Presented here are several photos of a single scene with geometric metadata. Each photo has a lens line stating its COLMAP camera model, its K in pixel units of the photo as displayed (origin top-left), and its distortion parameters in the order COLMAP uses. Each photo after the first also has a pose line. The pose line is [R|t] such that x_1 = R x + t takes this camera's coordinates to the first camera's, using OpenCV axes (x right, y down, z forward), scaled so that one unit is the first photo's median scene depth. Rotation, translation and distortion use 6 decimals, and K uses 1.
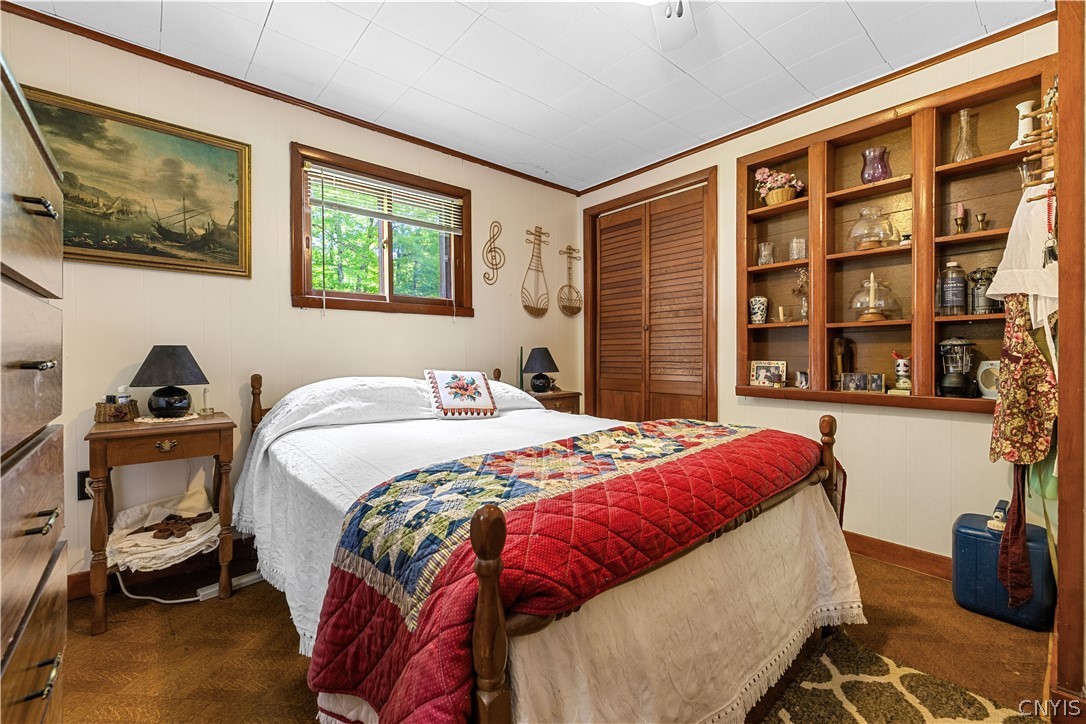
lens RADIAL K [[455.8, 0, 538.1], [0, 455.8, 360.4], [0, 0, 1]] dist [-0.000812, 0.000256]
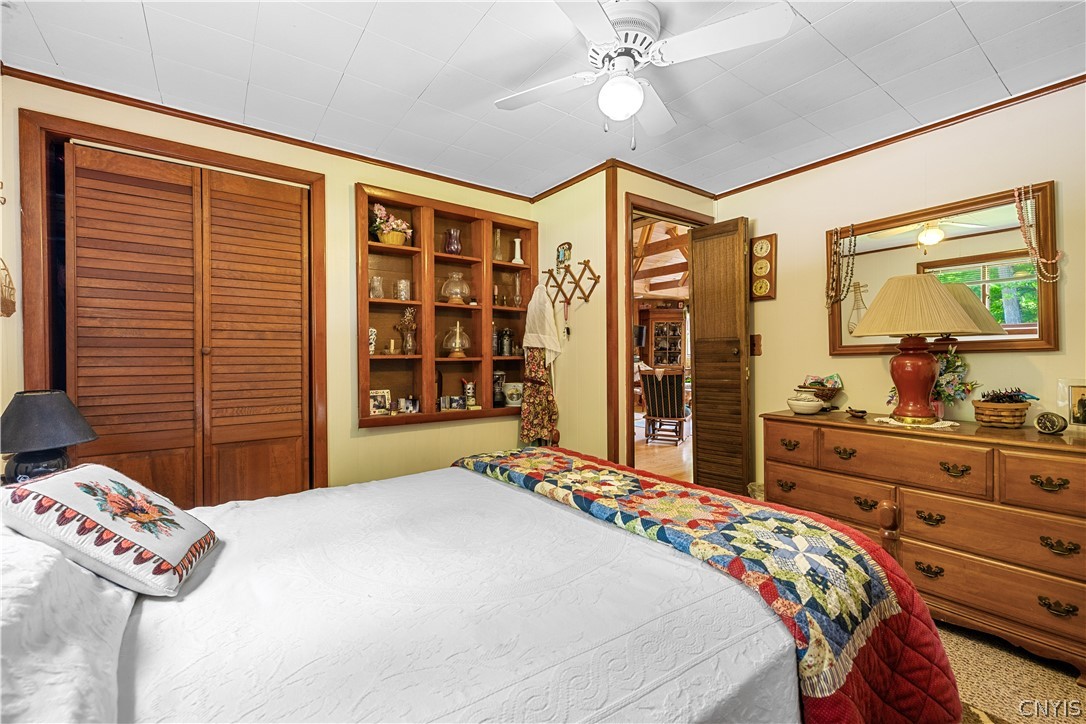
lens RADIAL K [[455.8, 0, 537.4], [0, 455.8, 357.0], [0, 0, 1]] dist [-0.000812, 0.000256]
pose [[0.084614, 0.006575, 0.996392, -0.518473], [0.015503, 0.999848, -0.007914, -0.063407], [-0.996293, 0.016117, 0.084499, 0.572676]]
